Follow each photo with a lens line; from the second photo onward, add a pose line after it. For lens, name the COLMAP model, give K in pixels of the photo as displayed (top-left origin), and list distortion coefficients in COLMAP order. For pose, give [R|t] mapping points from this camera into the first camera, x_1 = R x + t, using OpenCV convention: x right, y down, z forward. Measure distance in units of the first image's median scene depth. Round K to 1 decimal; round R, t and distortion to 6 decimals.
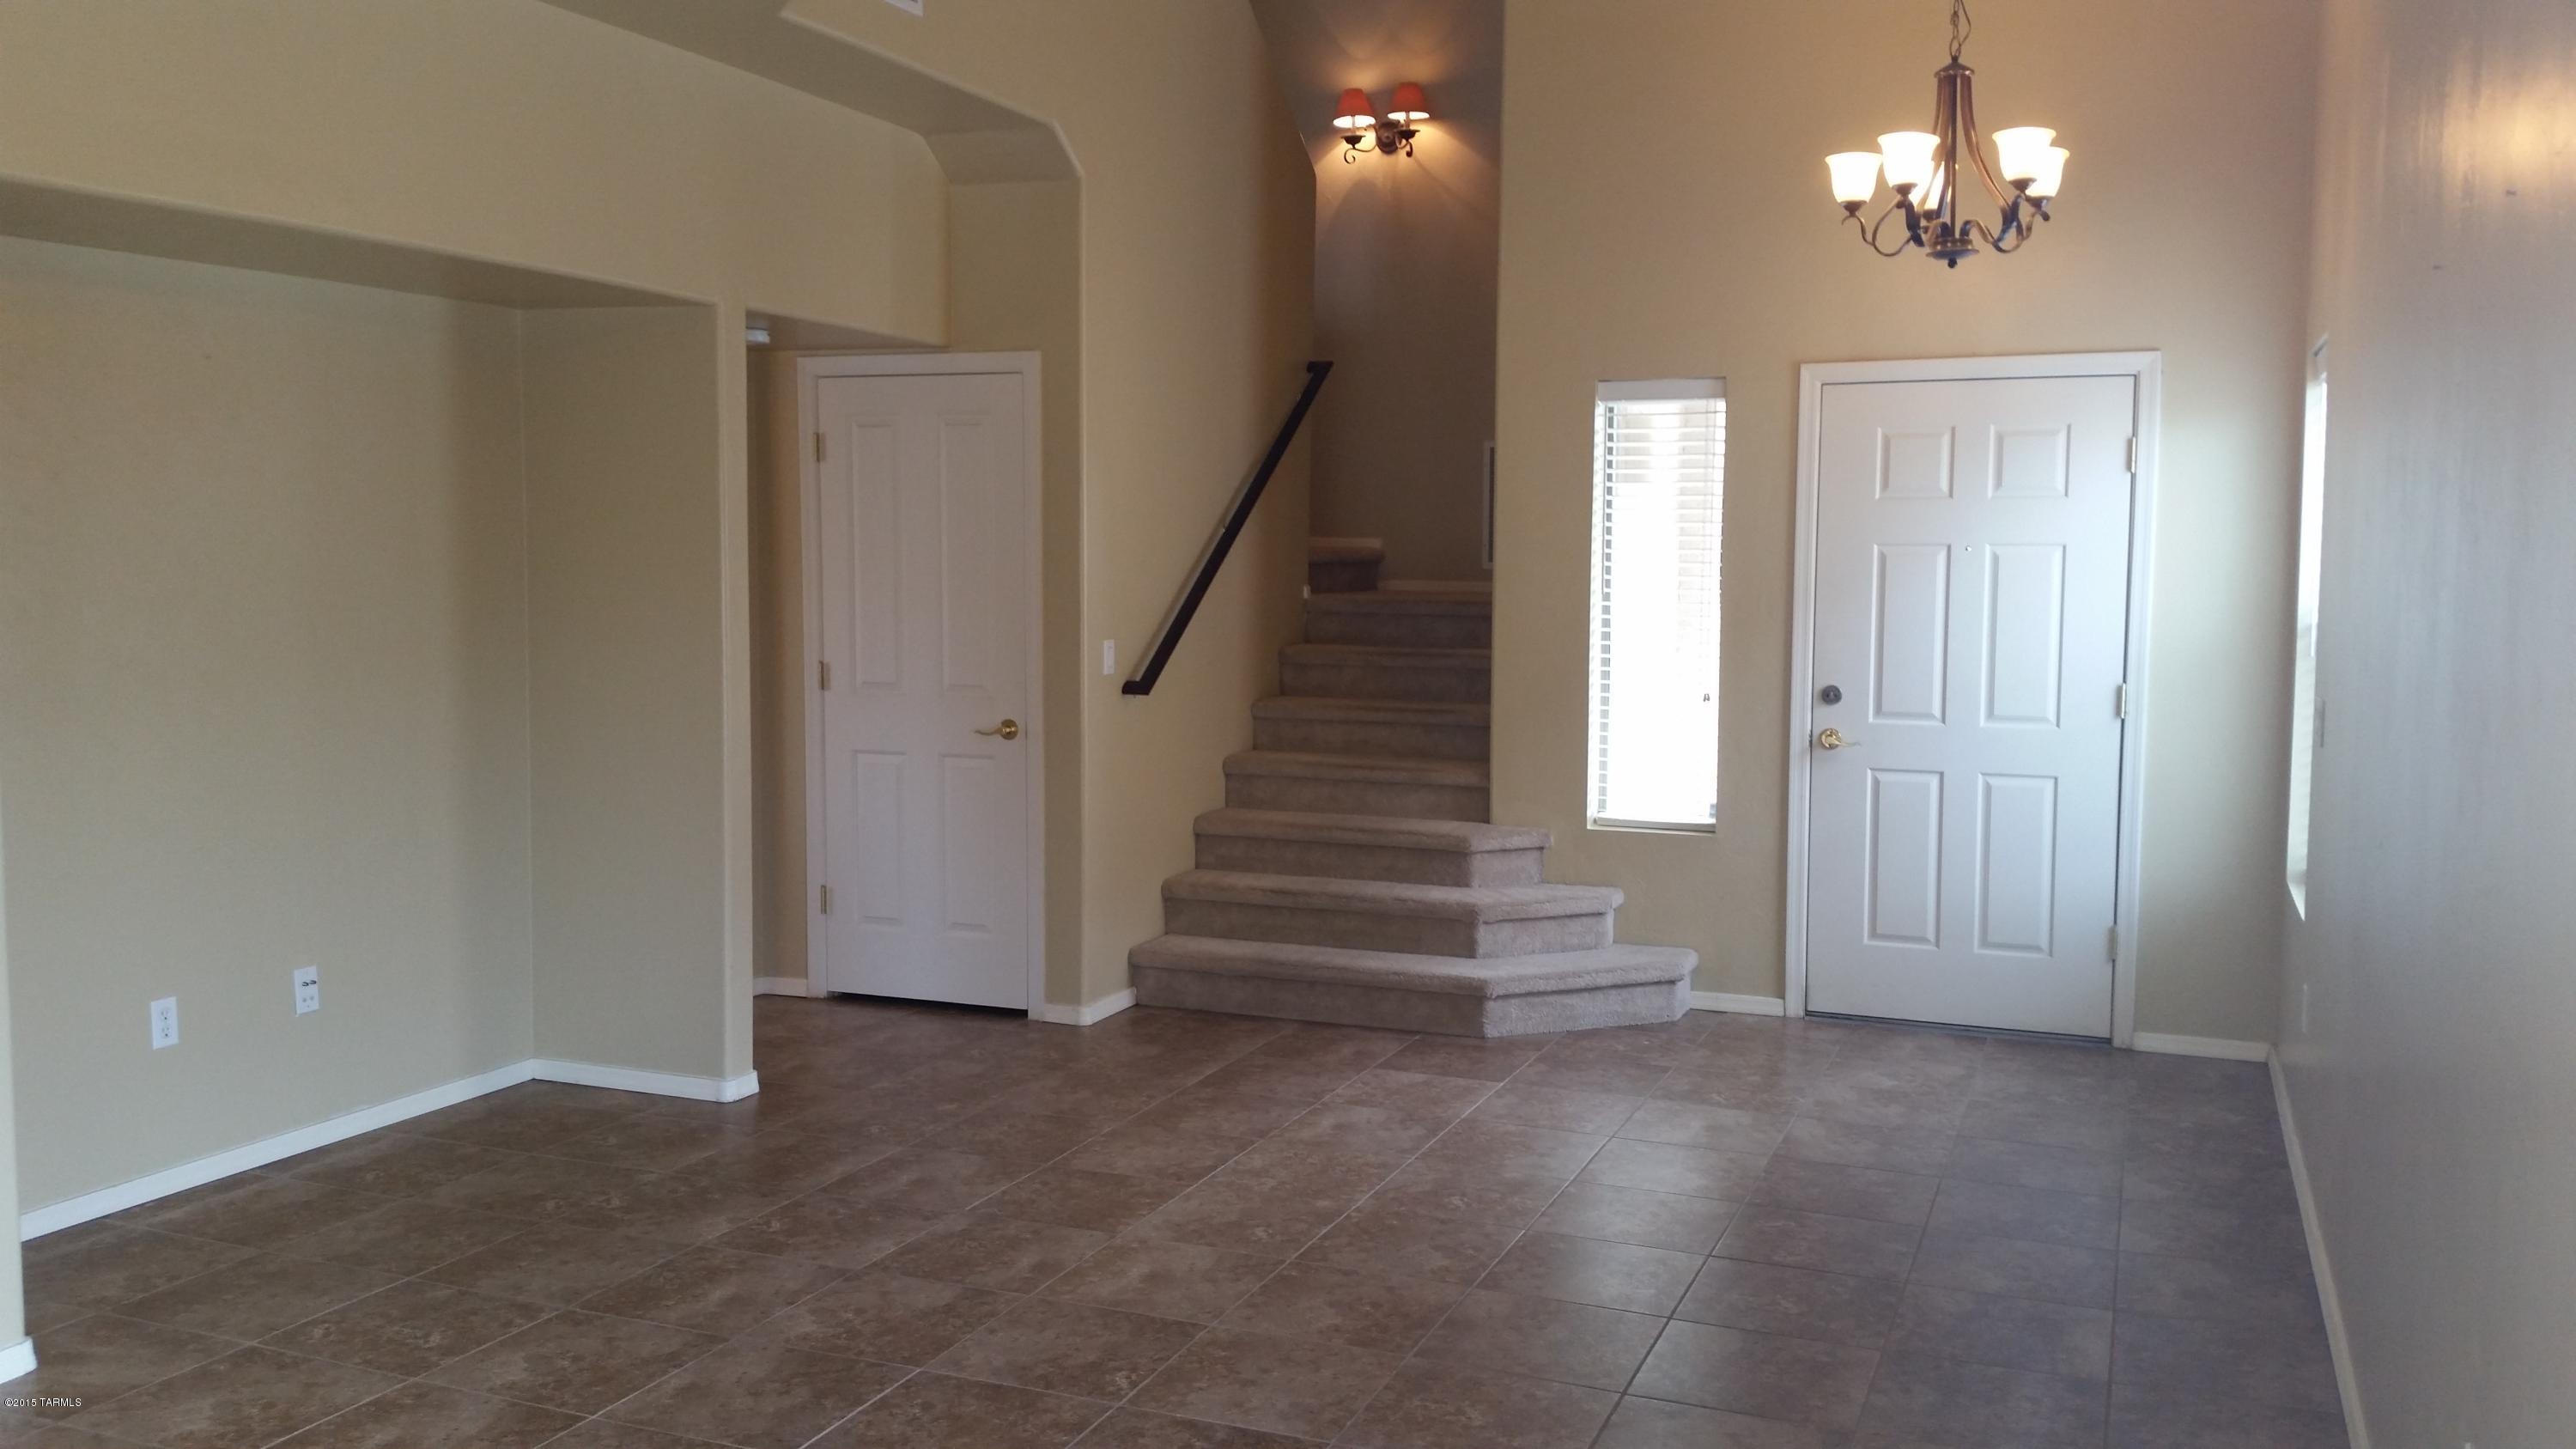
lens RADIAL K [[2121.1, 0, 1281.9], [0, 2121.1, 715.9], [0, 0, 1]] dist [0.126674, -0.226741]
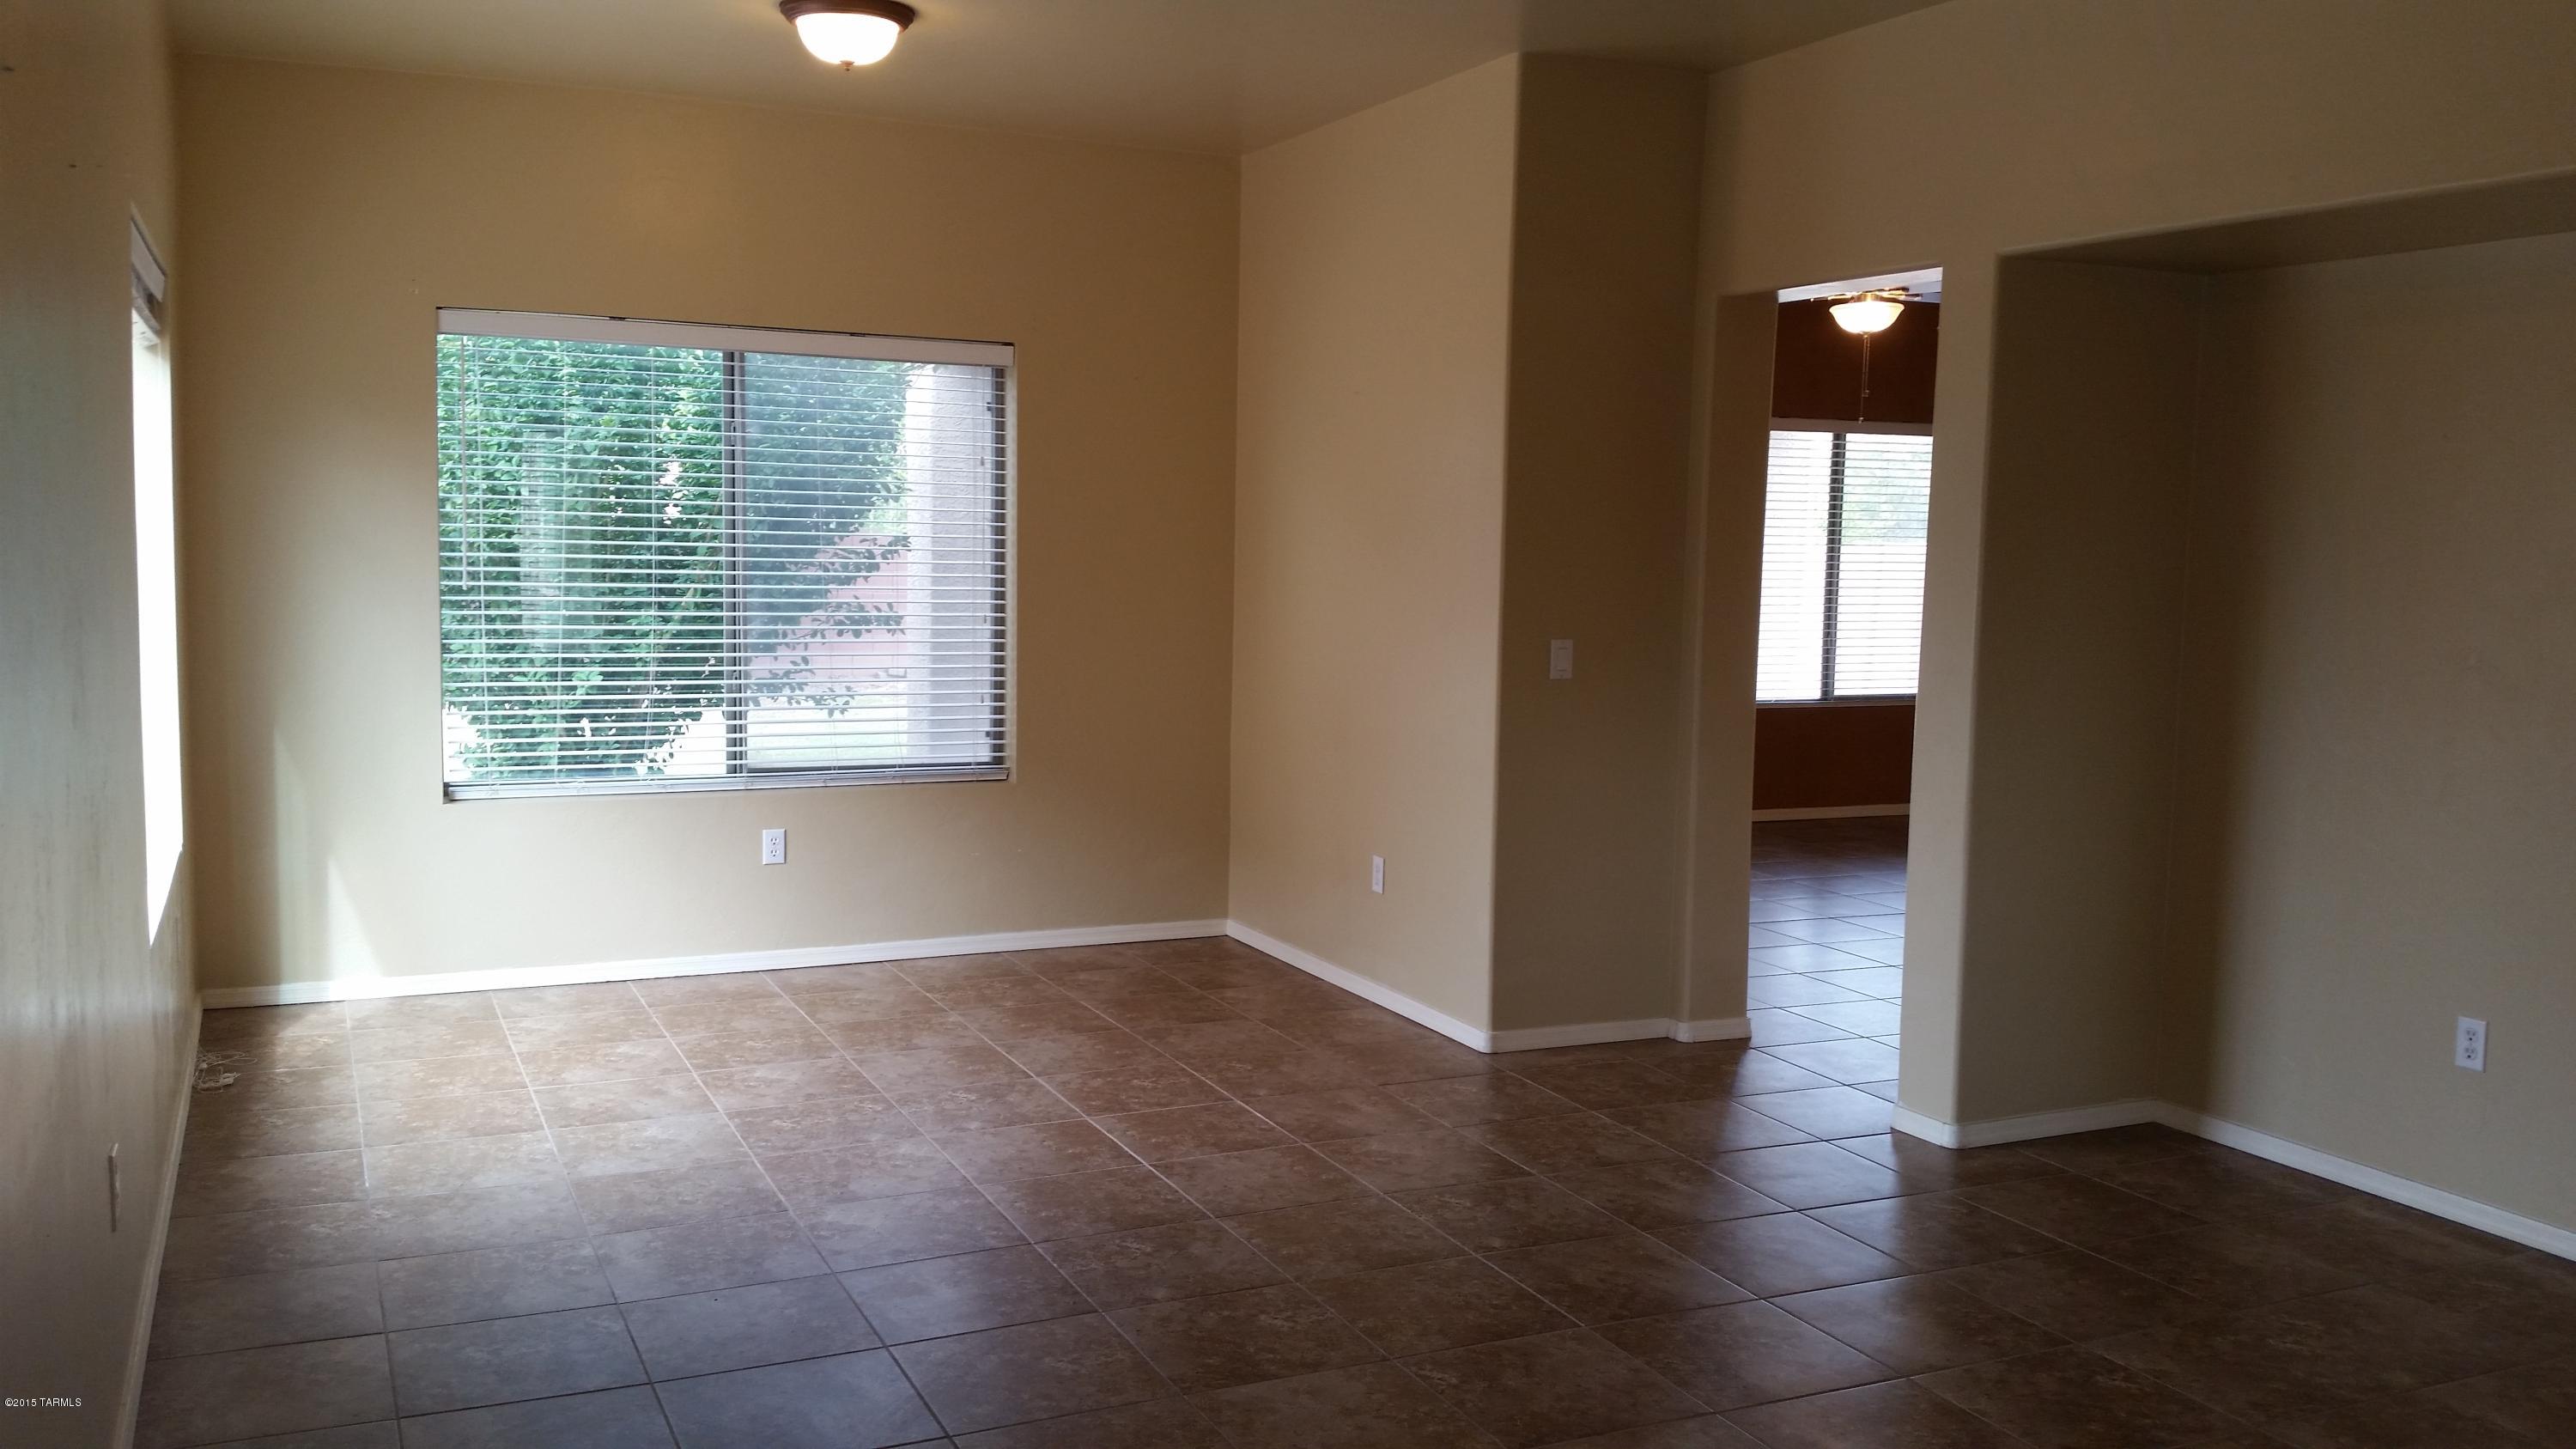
lens RADIAL K [[2085.1, 0, 1281.1], [0, 2085.1, 717.1], [0, 0, 1]] dist [0.195629, -0.445180]
pose [[-0.674282, 0.044175, -0.737151, 0.539636], [-0.088569, 0.986166, 0.140112, -0.087836], [0.733143, 0.159764, -0.661042, 1.250708]]
